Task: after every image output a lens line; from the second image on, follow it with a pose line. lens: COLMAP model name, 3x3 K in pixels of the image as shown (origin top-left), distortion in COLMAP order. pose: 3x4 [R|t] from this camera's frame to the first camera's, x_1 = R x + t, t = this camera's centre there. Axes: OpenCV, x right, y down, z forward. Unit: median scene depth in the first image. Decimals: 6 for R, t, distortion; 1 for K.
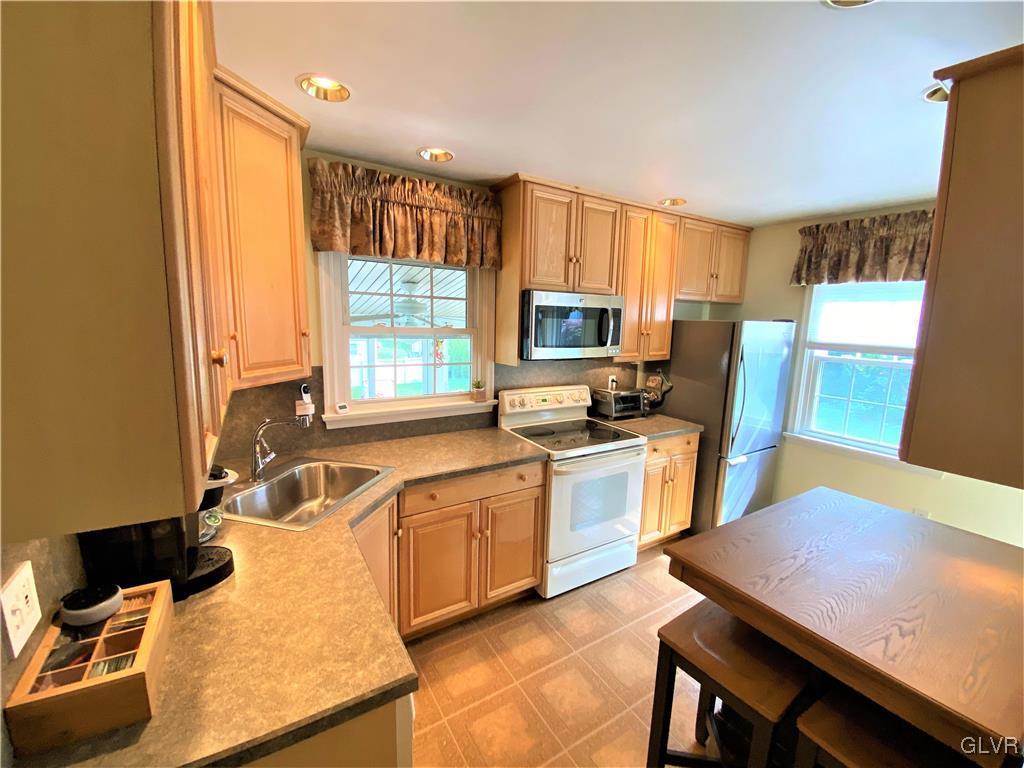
lens RADIAL K [[418.4, 0, 514.1], [0, 418.4, 381.7], [0, 0, 1]] dist [0.000066, -0.005041]
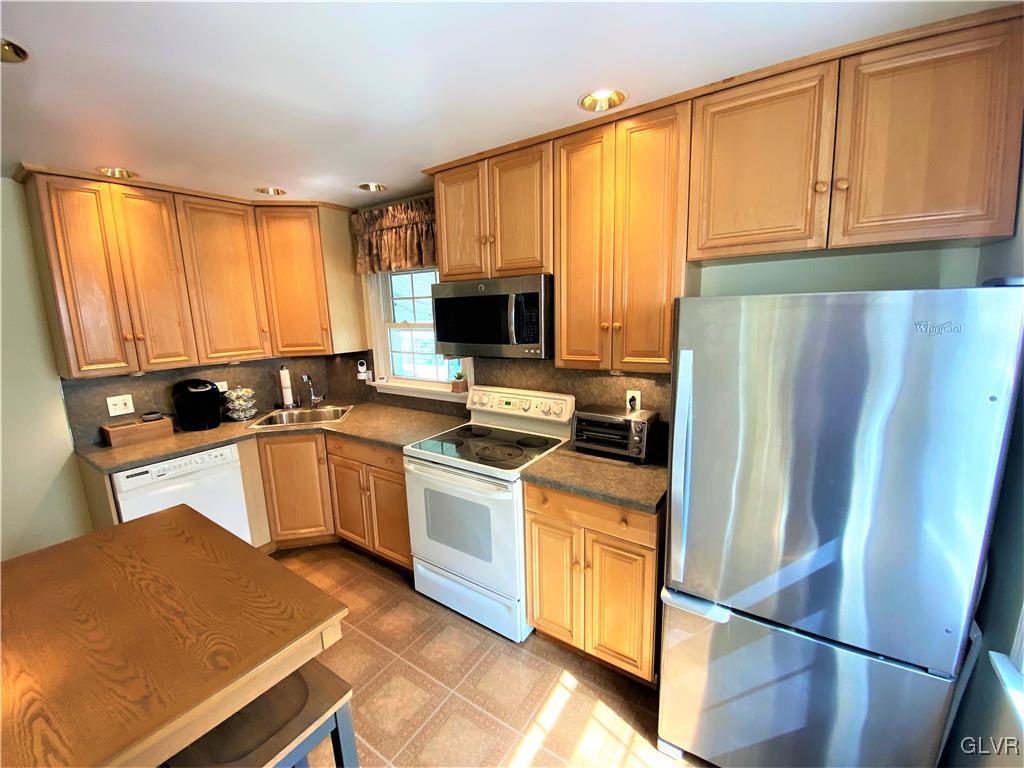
lens RADIAL K [[418.4, 0, 511.9], [0, 418.4, 381.5], [0, 0, 1]] dist [0.000066, -0.005041]
pose [[0.401571, 0.115197, -0.908554, 1.123934], [-0.099425, 0.991678, 0.081792, -0.095040], [0.910415, 0.057488, 0.409682, 0.834214]]
